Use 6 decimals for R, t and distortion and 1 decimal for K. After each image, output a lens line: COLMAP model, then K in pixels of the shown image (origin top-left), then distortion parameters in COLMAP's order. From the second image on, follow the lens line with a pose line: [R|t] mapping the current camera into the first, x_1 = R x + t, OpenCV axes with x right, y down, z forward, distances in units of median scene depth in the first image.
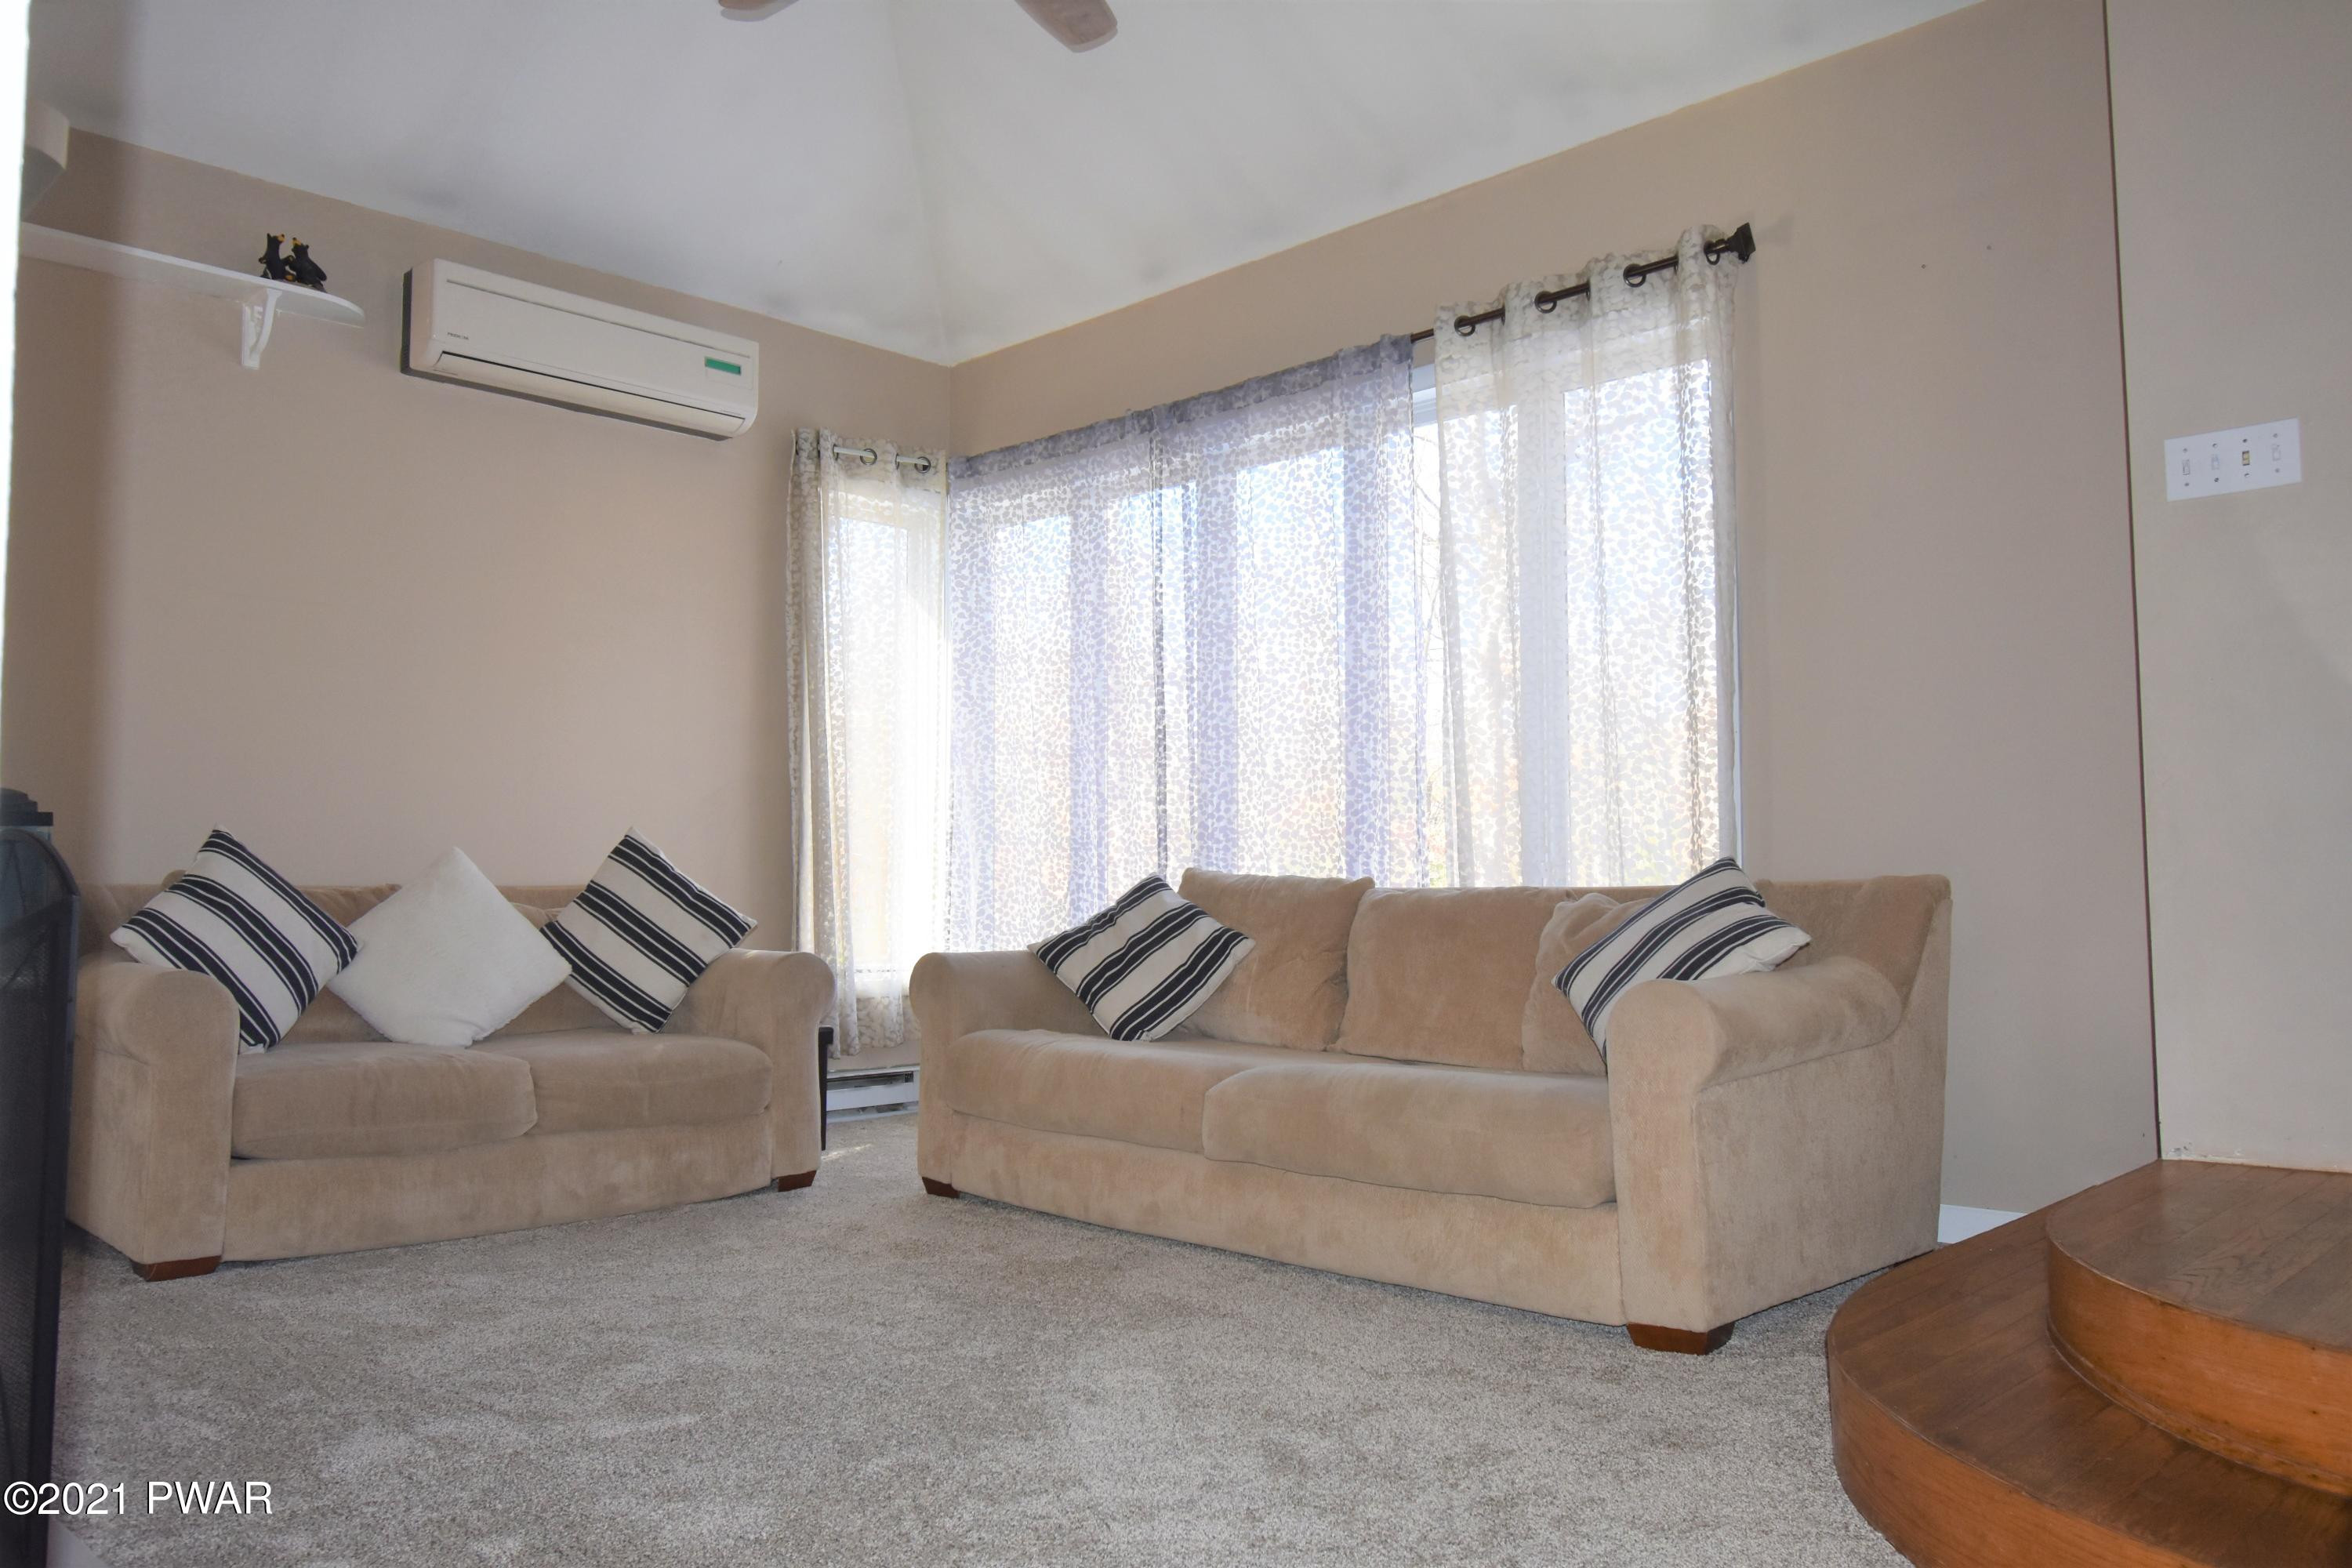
lens RADIAL K [[1761.3, 0, 1187.9], [0, 1761.3, 766.5], [0, 0, 1]] dist [-0.012990, -0.022085]
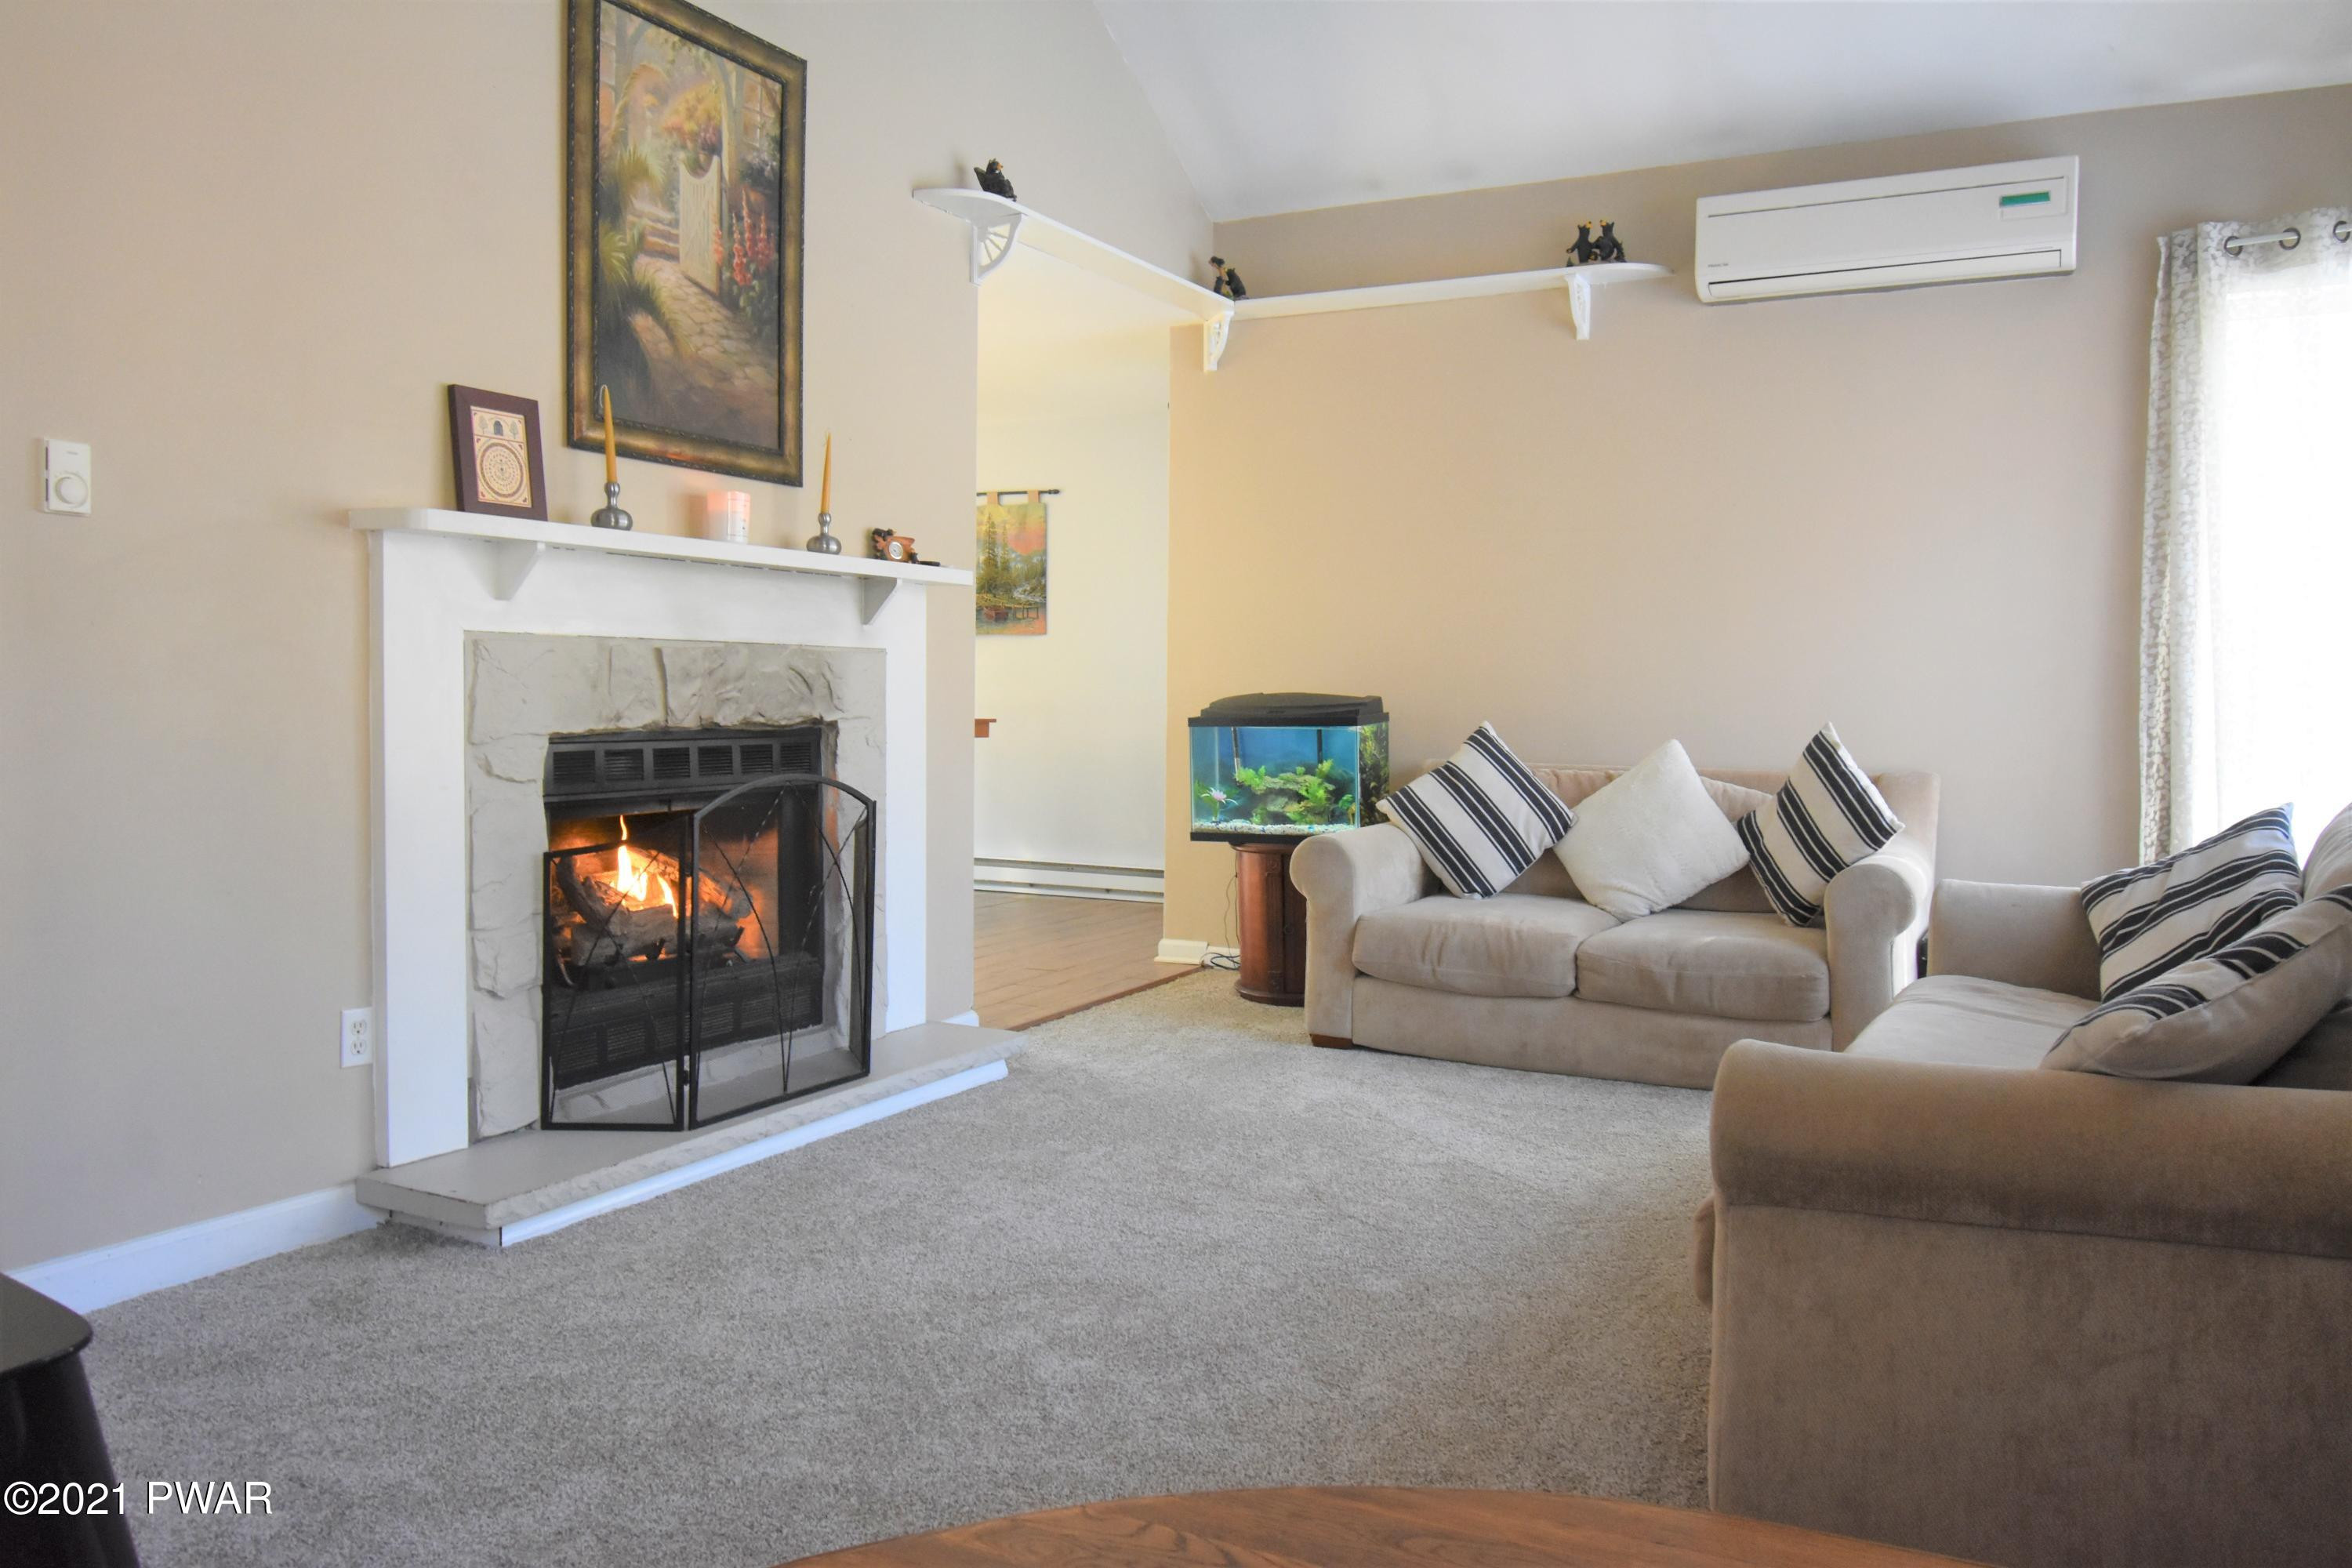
lens RADIAL K [[1761.3, 0, 1133.5], [0, 1761.3, 782.6], [0, 0, 1]] dist [-0.012990, -0.022085]
pose [[0.241095, 0.059623, -0.968668, 0.646776], [0.067598, 0.994655, 0.078047, -0.042339], [0.968145, -0.084296, 0.235776, 0.420761]]
